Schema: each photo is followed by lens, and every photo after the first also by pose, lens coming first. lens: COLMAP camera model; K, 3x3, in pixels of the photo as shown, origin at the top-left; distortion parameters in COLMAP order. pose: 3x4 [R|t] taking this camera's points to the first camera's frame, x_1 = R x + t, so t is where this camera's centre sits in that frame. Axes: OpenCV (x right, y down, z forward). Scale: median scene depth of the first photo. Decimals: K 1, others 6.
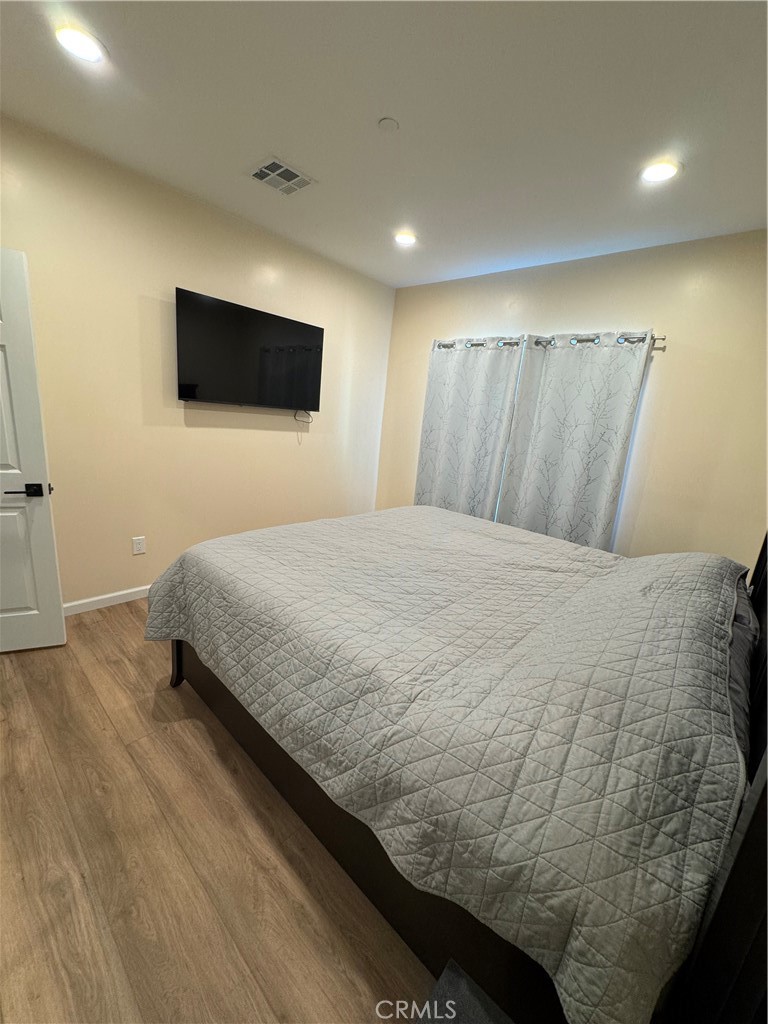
lens RADIAL K [[410.2, 0, 382.5], [0, 410.2, 510.7], [0, 0, 1]] dist [-0.002200, 0.000242]
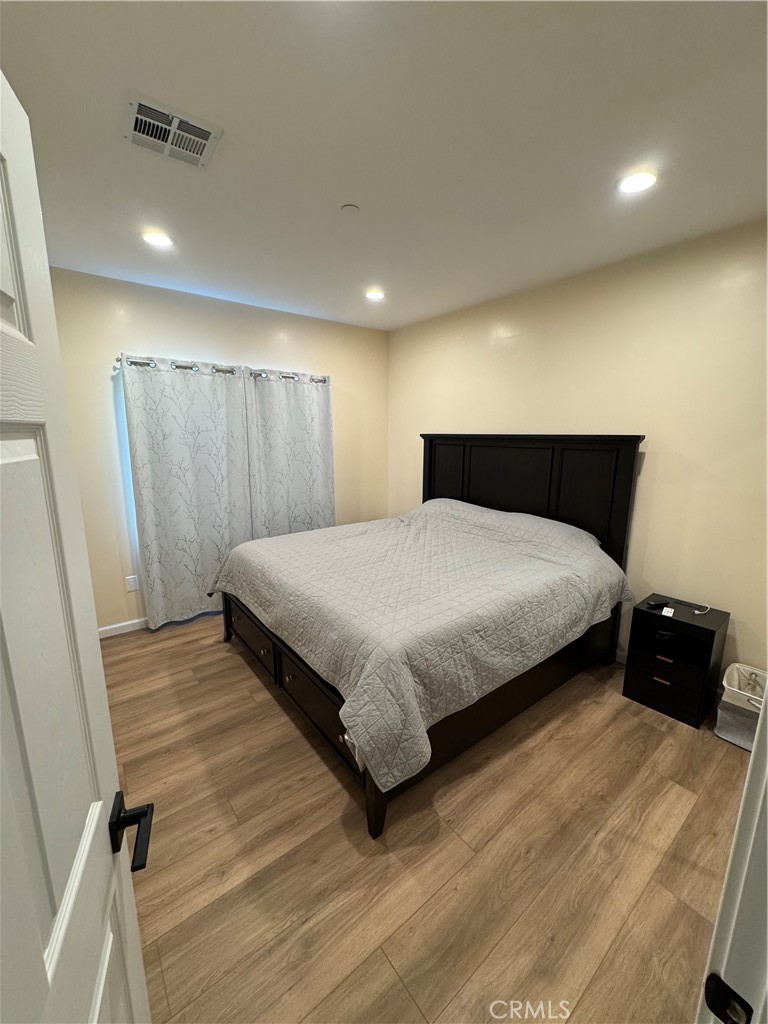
lens RADIAL K [[410.2, 0, 379.2], [0, 410.2, 520.8], [0, 0, 1]] dist [-0.002200, 0.000242]
pose [[0.164598, -0.296430, 0.940764, -1.528298], [0.240192, 0.937107, 0.253254, -0.482754], [-0.956669, 0.184279, 0.225446, 1.006712]]
